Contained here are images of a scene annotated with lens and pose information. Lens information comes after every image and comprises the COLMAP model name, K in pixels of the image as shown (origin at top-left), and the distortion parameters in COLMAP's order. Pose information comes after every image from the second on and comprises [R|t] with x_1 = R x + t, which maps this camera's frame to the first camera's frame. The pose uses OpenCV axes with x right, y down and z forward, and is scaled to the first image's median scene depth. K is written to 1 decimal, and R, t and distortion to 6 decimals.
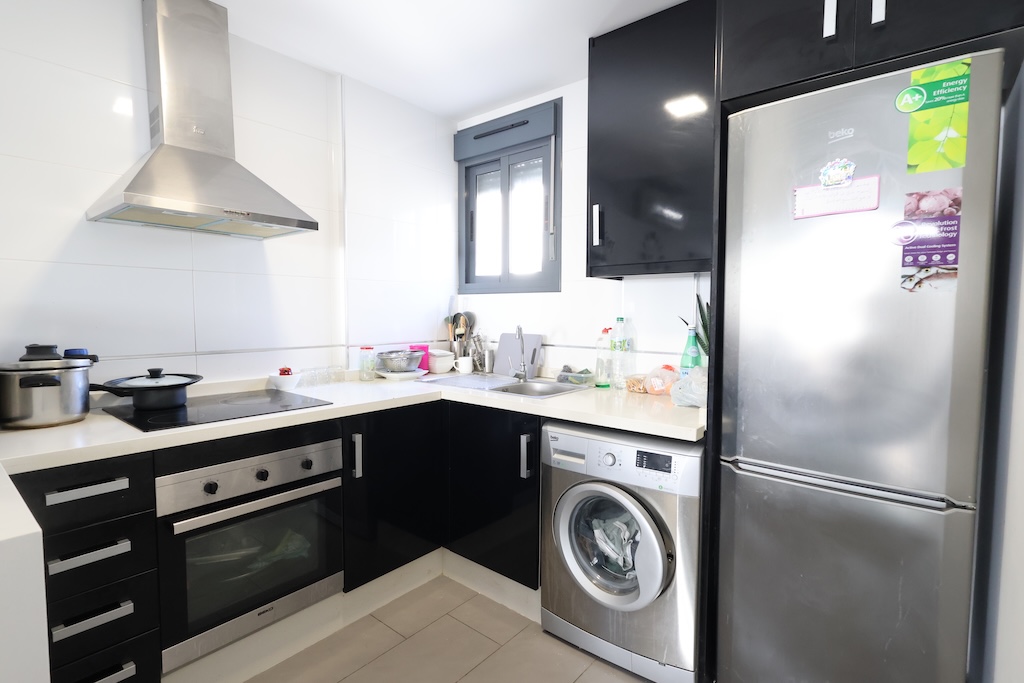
lens RADIAL K [[494.4, 0, 512.0], [0, 494.4, 341.5], [0, 0, 1]] dist [-0.006421, 0.001189]
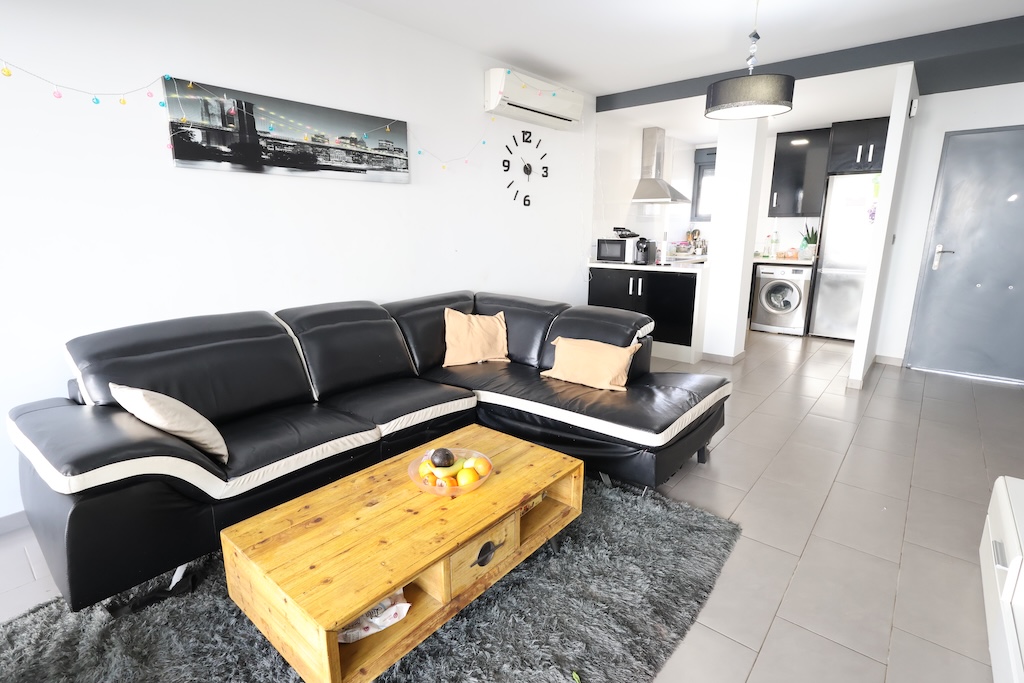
lens RADIAL K [[494.4, 0, 512.0], [0, 494.4, 341.5], [0, 0, 1]] dist [-0.006421, 0.001189]
pose [[0.999938, -0.000688, -0.011121, -1.255512], [0.002555, 0.985652, 0.168772, 0.092658], [0.010845, -0.168790, 0.985592, -1.905103]]
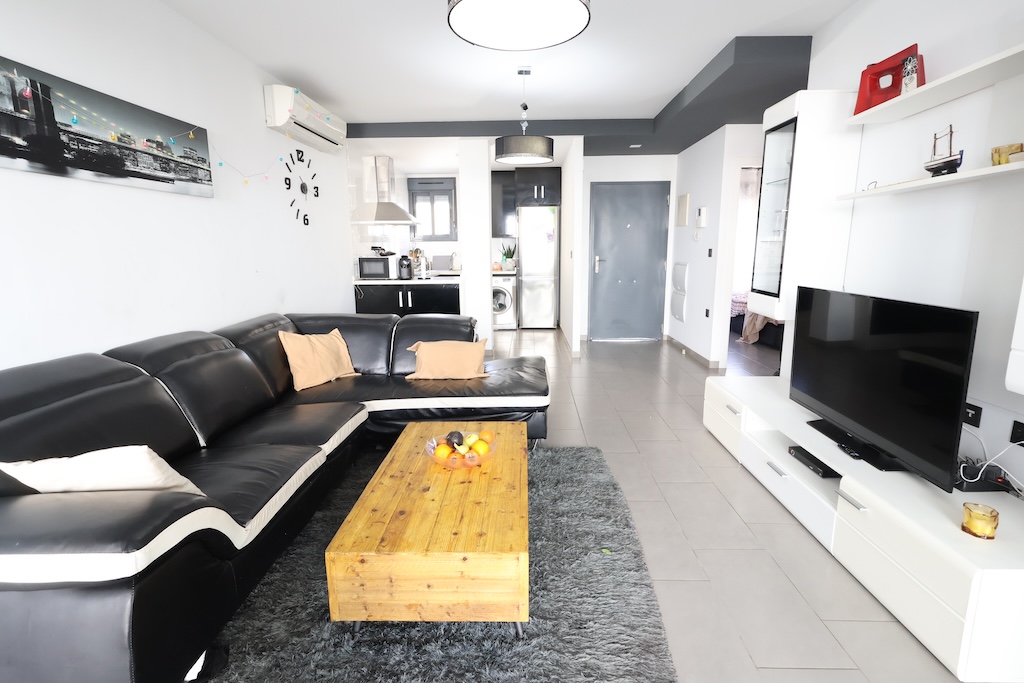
lens RADIAL K [[494.4, 0, 512.0], [0, 494.4, 341.5], [0, 0, 1]] dist [-0.006421, 0.001189]
pose [[0.787784, -0.124850, 0.603165, -1.802536], [0.046098, 0.988446, 0.144393, 0.102030], [-0.614224, -0.085946, 0.784438, -1.928177]]
